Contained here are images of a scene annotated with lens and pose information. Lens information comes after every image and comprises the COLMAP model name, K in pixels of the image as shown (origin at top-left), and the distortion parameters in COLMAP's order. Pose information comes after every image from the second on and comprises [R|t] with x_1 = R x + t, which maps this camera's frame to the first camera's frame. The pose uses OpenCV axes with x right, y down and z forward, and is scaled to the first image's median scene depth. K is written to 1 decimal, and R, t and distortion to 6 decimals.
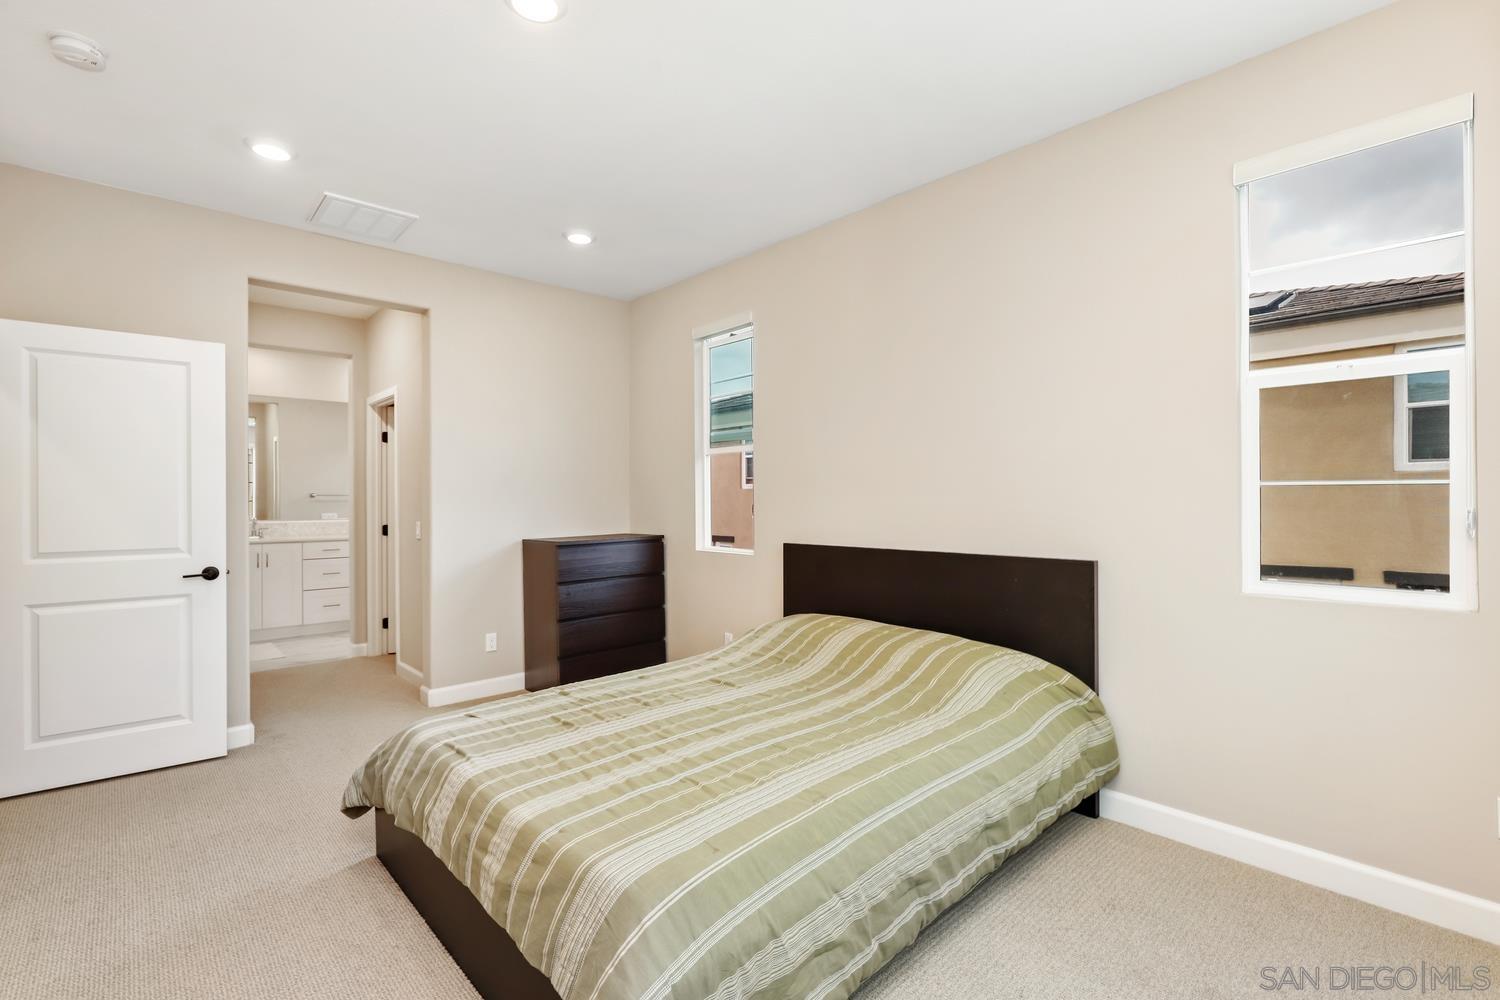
lens RADIAL K [[695.6, 0, 759.6], [0, 695.6, 499.0], [0, 0, 1]] dist [0.000374, -0.000208]
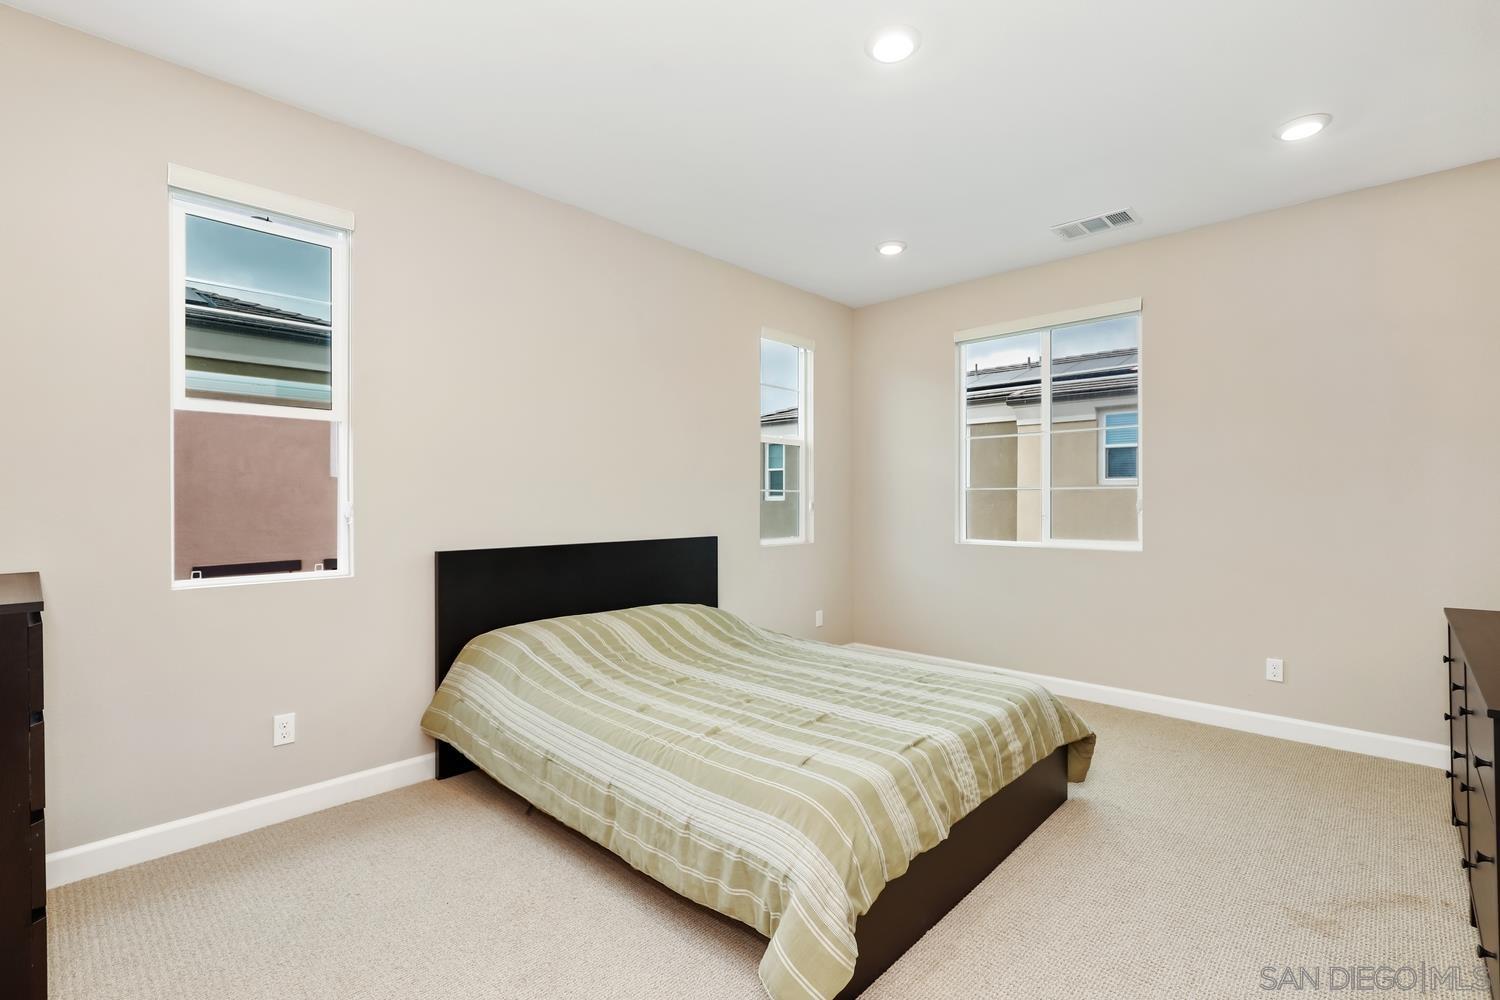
lens RADIAL K [[695.6, 0, 759.6], [0, 695.6, 499.0], [0, 0, 1]] dist [0.000374, -0.000208]
pose [[-0.082257, 0.005559, 0.996596, -1.215175], [-0.003164, 0.999978, -0.005839, 0.013112], [-0.996606, -0.003633, -0.082237, 1.120793]]
